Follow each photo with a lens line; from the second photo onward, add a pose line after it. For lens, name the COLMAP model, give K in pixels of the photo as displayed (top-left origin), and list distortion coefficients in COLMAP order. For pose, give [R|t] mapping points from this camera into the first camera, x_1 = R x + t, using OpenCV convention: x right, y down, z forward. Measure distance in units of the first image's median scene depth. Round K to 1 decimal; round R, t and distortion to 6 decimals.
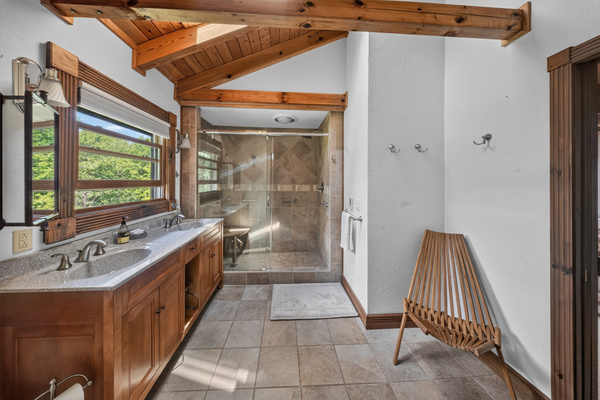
lens RADIAL K [[185.5, 0, 301.8], [0, 185.5, 181.1], [0, 0, 1]] dist [0.000622, -0.000061]
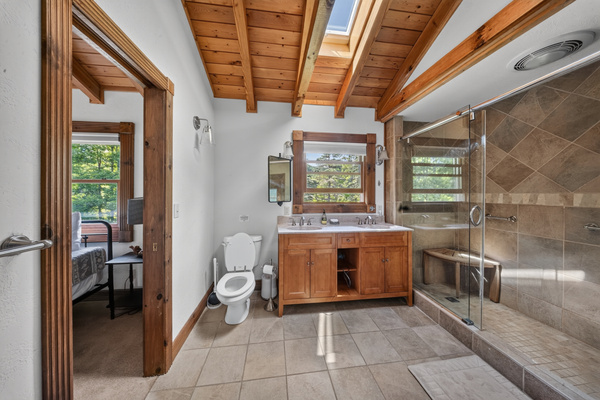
lens RADIAL K [[185.5, 0, 305.2], [0, 185.5, 195.6], [0, 0, 1]] dist [0.000622, -0.000061]
pose [[0.060150, 0.003269, -0.998184, 0.524477], [0.001270, 0.999994, 0.003351, 0.040267], [0.998189, -0.001469, 0.060145, 0.511744]]
